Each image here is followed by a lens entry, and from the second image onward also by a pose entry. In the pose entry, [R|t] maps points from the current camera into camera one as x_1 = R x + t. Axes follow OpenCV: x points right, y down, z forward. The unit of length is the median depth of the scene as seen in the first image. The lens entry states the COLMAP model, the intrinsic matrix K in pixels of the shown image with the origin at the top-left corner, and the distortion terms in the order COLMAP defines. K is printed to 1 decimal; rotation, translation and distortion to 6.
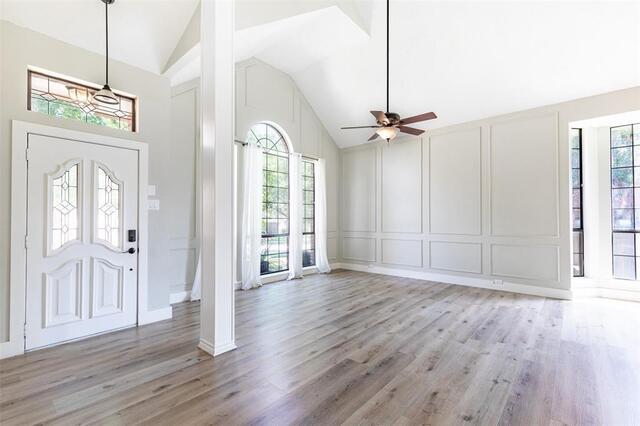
lens RADIAL K [[291.3, 0, 315.6], [0, 291.3, 215.1], [0, 0, 1]] dist [0.001215, -0.000191]
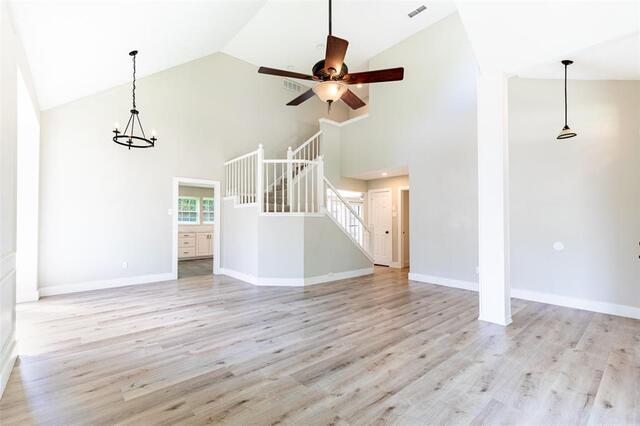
lens RADIAL K [[291.3, 0, 315.6], [0, 291.3, 215.1], [0, 0, 1]] dist [0.001215, -0.000191]
pose [[-0.992012, 0.003424, 0.126094, 0.235545], [-0.001095, 0.999360, -0.035755, 0.029064], [-0.126136, -0.035607, -0.991374, 1.972794]]
